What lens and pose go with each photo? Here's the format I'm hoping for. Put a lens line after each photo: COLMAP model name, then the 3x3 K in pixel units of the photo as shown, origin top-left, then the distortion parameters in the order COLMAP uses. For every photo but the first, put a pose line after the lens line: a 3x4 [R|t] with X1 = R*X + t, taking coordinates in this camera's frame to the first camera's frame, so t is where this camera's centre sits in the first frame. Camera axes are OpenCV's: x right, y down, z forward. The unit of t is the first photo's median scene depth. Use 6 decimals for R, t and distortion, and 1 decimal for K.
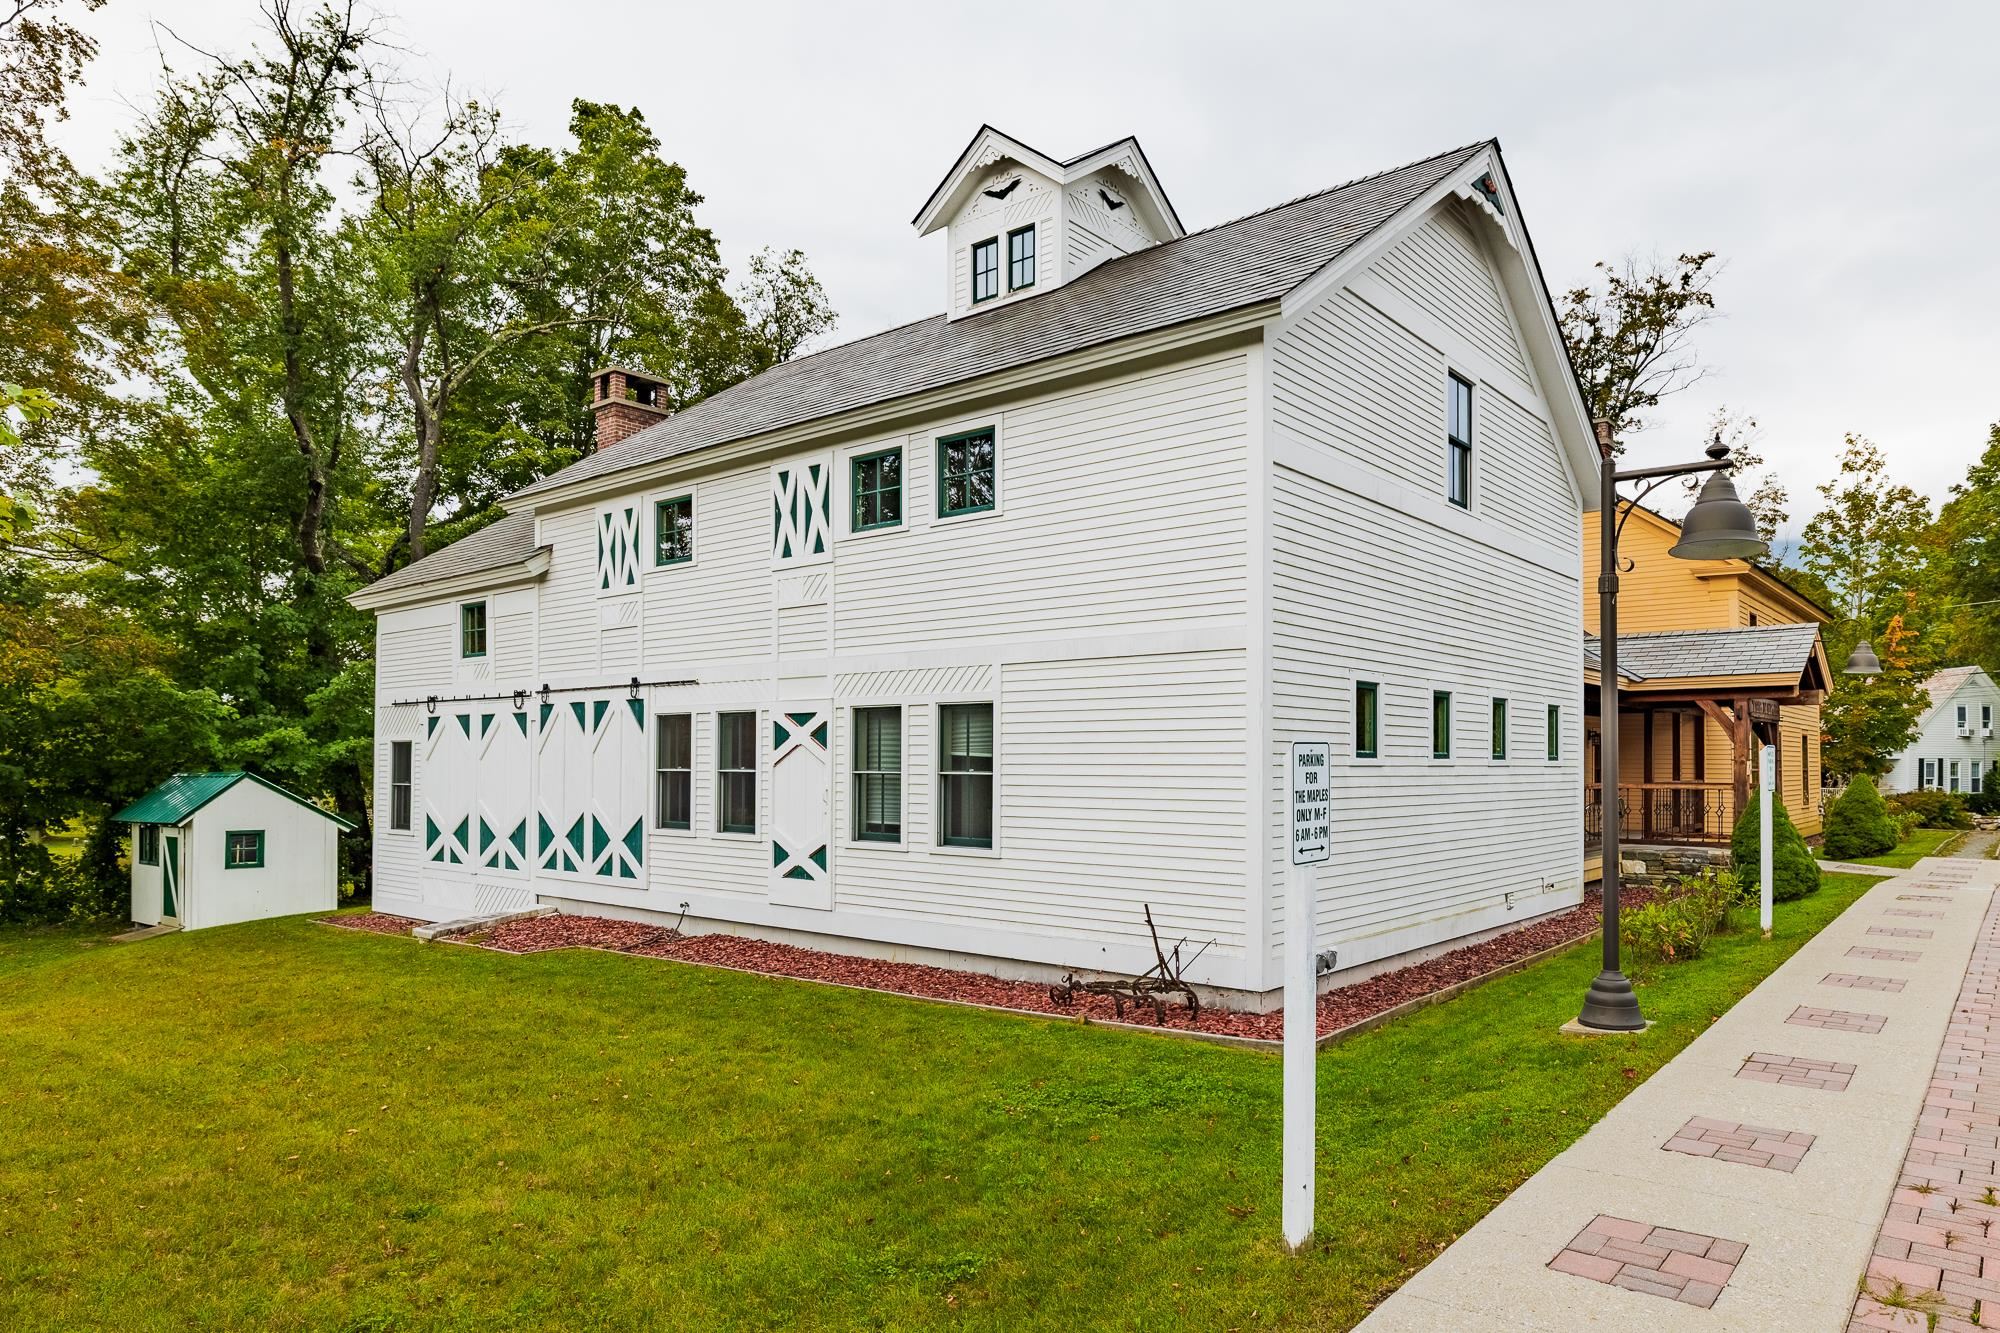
lens RADIAL K [[1092.6, 0, 1000.8], [0, 1092.6, 748.6], [0, 0, 1]] dist [-0.006880, -0.007153]
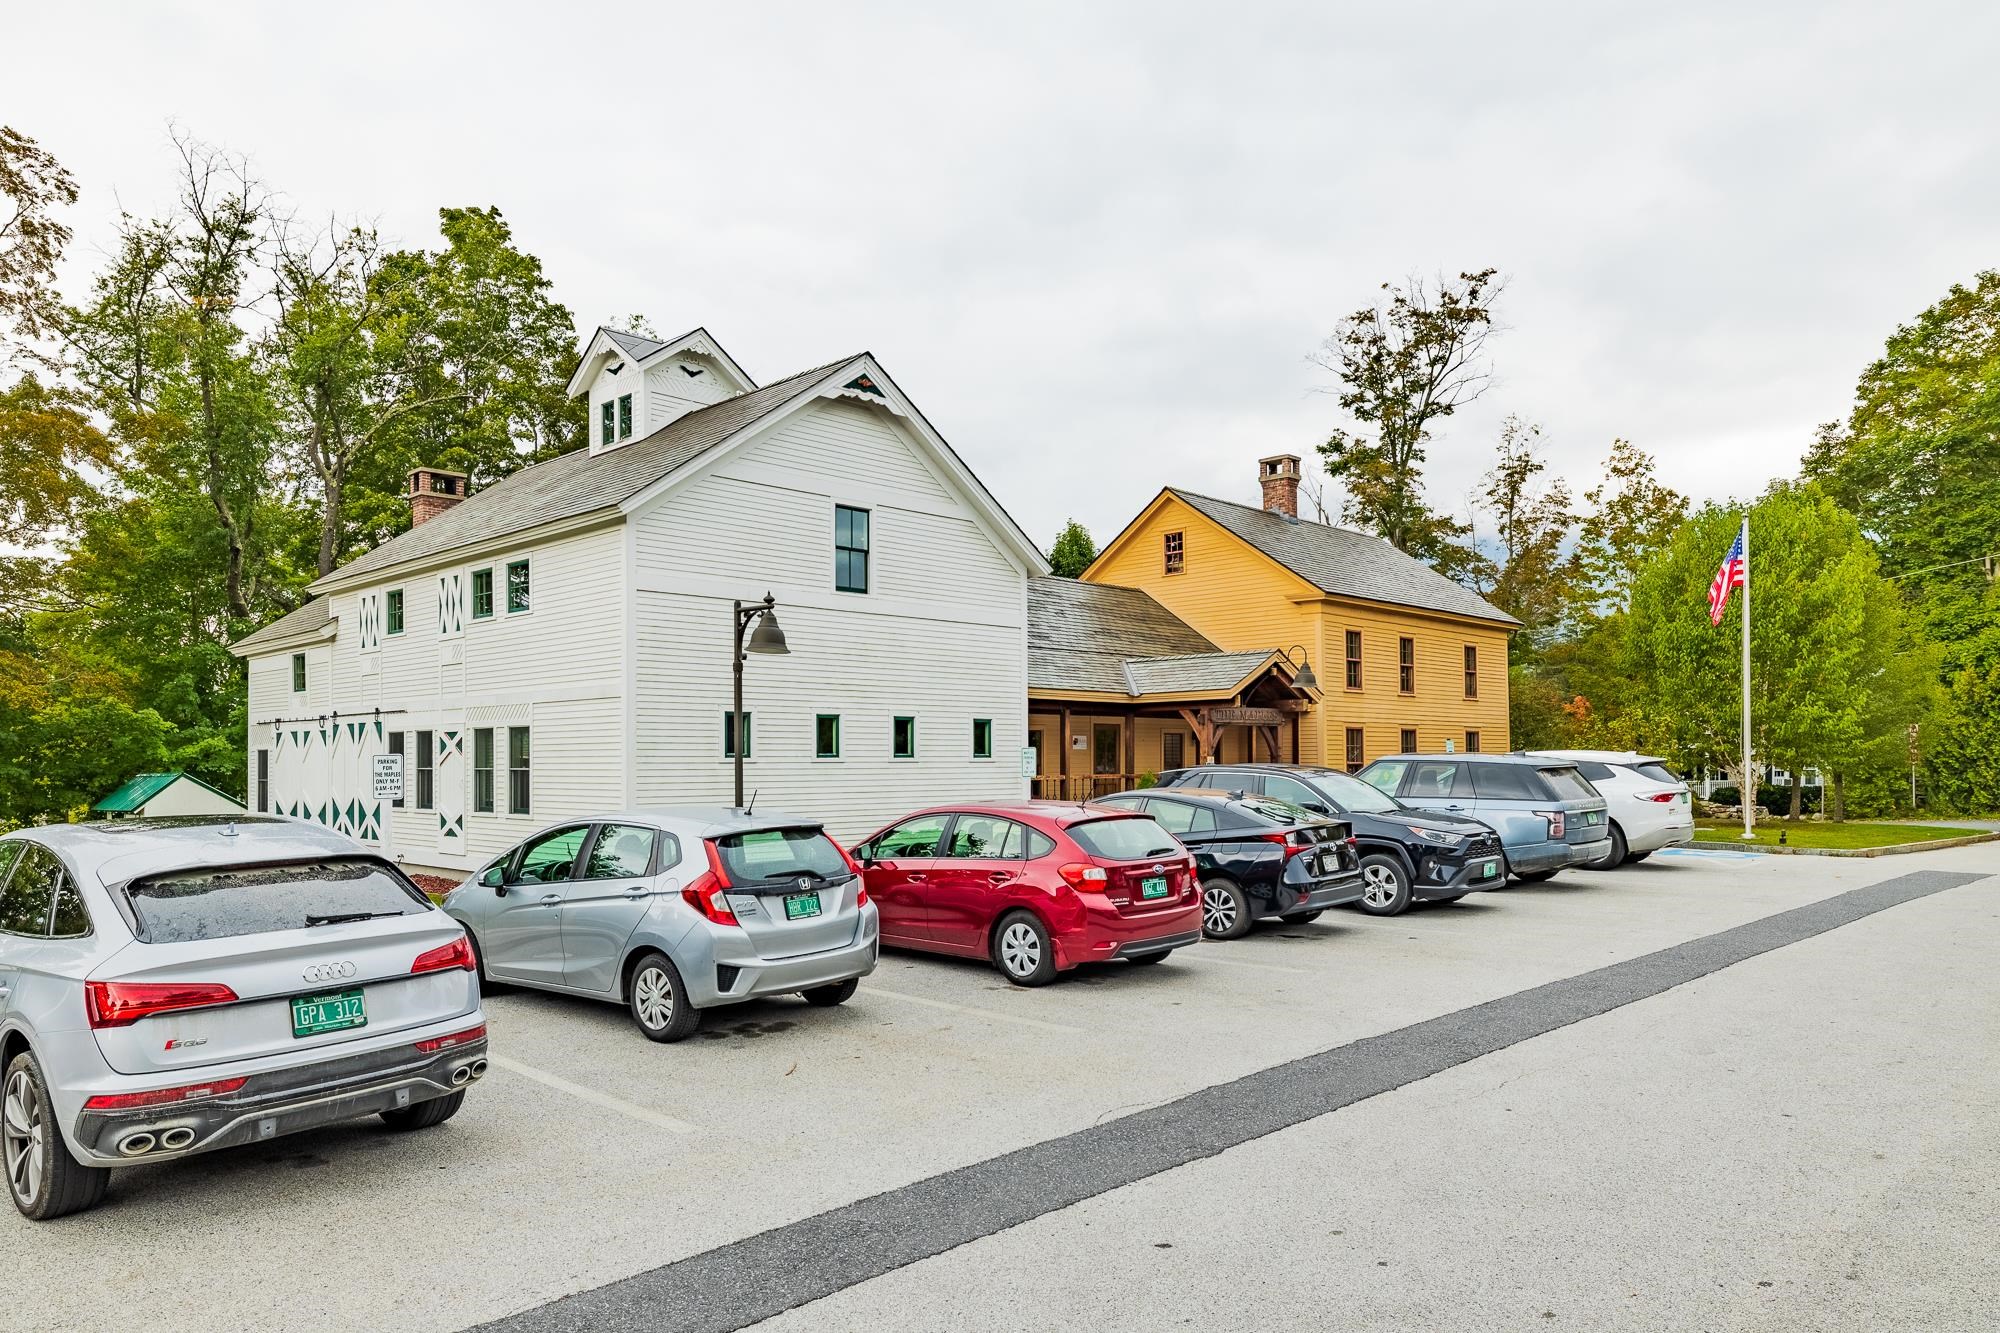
lens RADIAL K [[1350.5, 0, 1001.5], [0, 1350.5, 750.0], [0, 0, 1]] dist [-0.035334, 0.002641]
pose [[0.992631, -0.006934, -0.120975, 0.502627], [0.007286, 0.999970, 0.002465, -0.002870], [0.120955, -0.003328, 0.992652, -0.497465]]
